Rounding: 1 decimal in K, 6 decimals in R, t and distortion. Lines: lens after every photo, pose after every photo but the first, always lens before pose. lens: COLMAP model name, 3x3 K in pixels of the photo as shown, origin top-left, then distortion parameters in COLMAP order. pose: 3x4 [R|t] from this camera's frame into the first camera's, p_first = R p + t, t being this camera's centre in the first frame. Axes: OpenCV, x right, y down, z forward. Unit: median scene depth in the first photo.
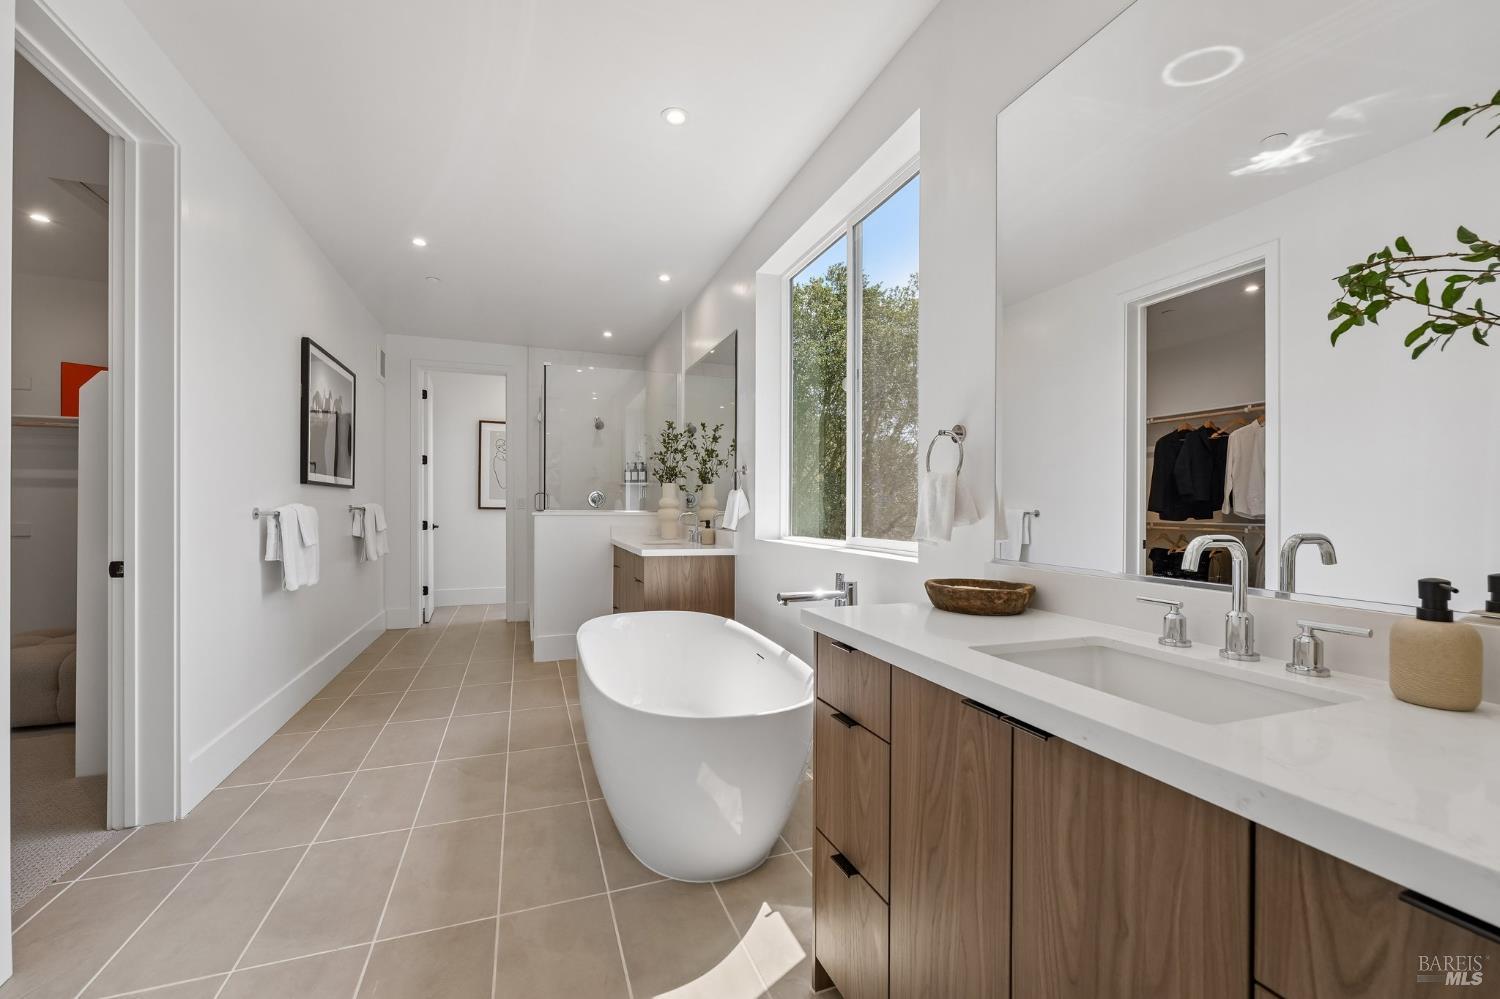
lens RADIAL K [[605.6, 0, 740.7], [0, 605.6, 500.2], [0, 0, 1]] dist [-0.001973, -0.000158]
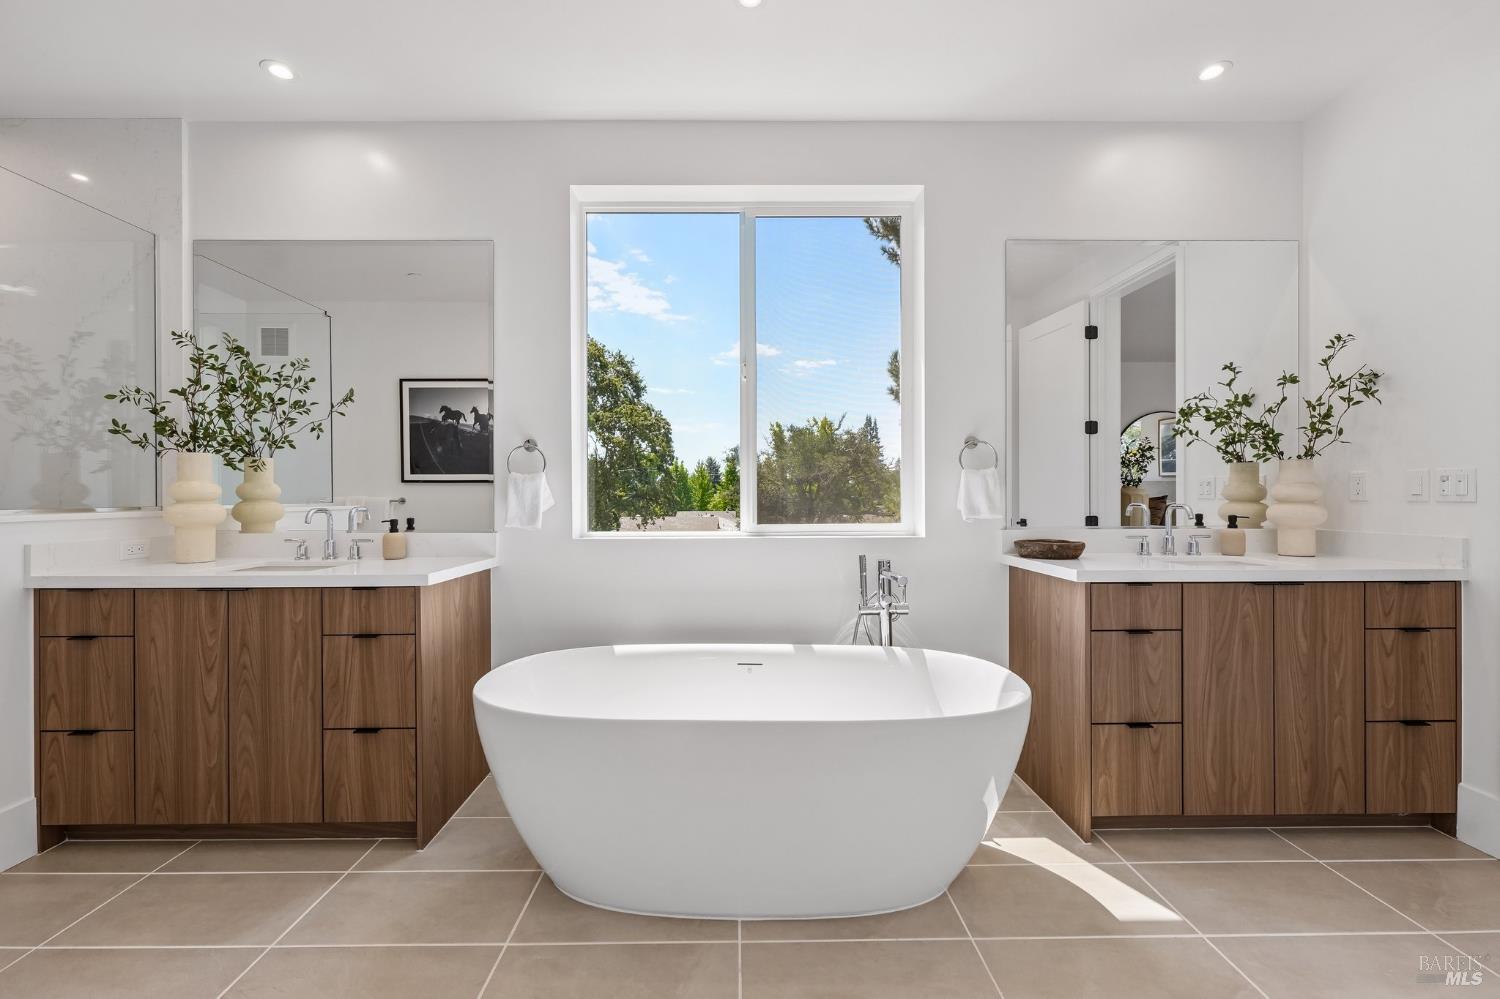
lens RADIAL K [[606.6, 0, 750.7], [0, 606.6, 492.6], [0, 0, 1]] dist [-0.008907, -0.000030]
pose [[0.334815, -0.000515, 0.942284, -0.566634], [-0.002008, 0.999997, 0.001260, 0.004728], [-0.942282, -0.002314, 0.334813, 0.505289]]
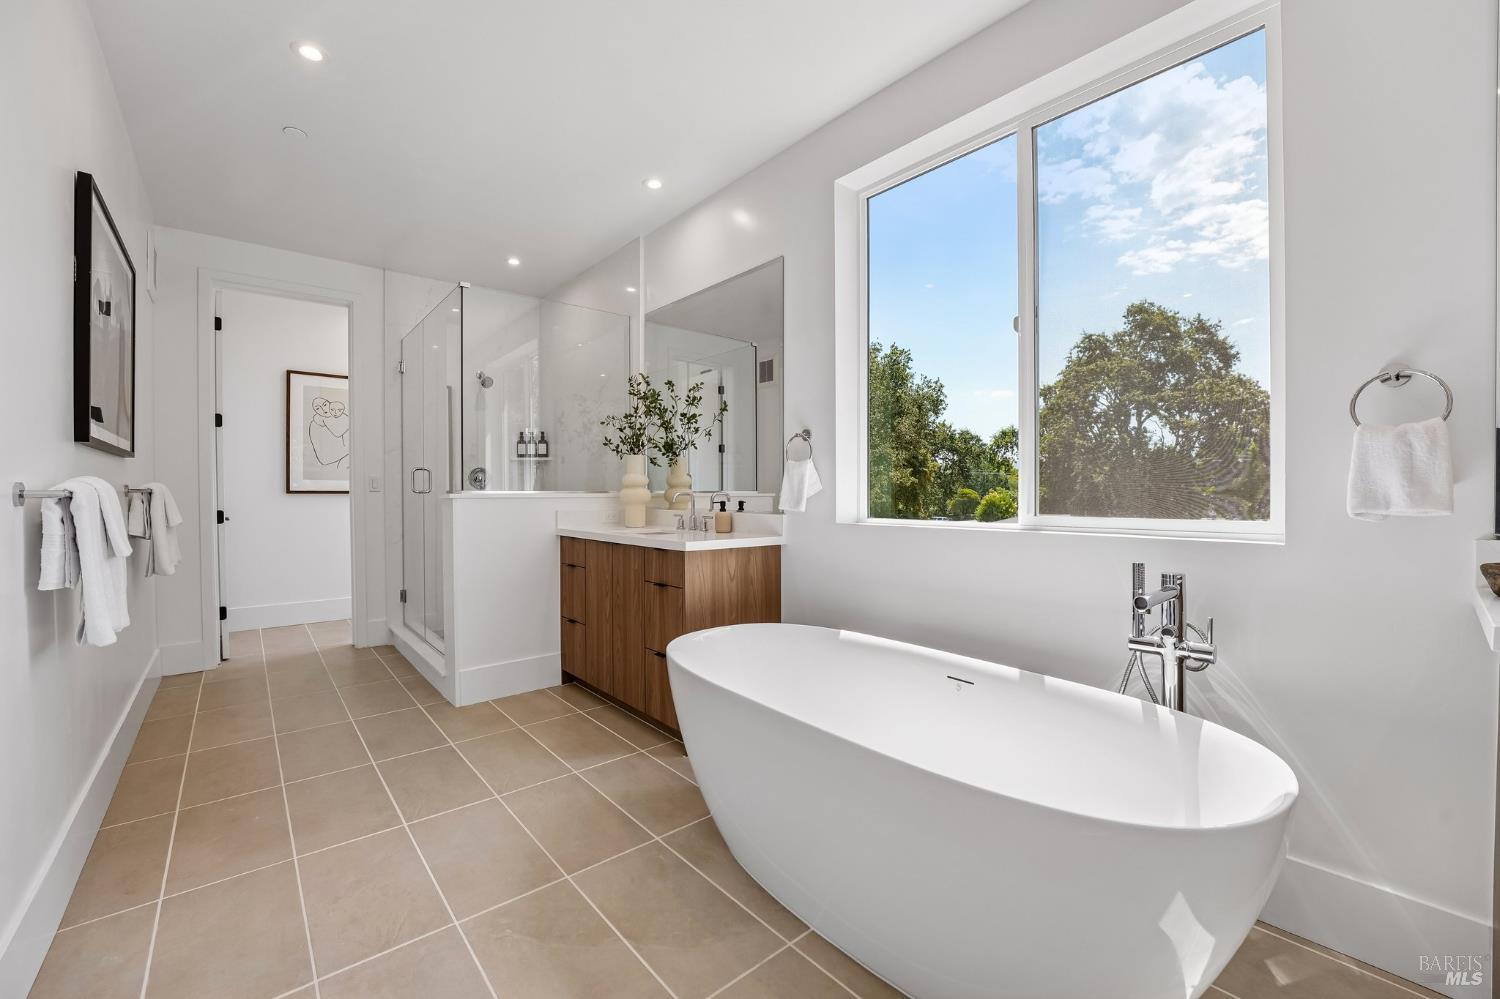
lens RADIAL K [[606.7, 0, 721.7], [0, 606.7, 492.8], [0, 0, 1]] dist [-0.007153, -0.000144]
pose [[0.946291, -0.008857, 0.323196, -0.340553], [0.005069, 0.999908, 0.012560, 0.013877], [-0.323277, -0.010247, 0.946249, 0.292084]]
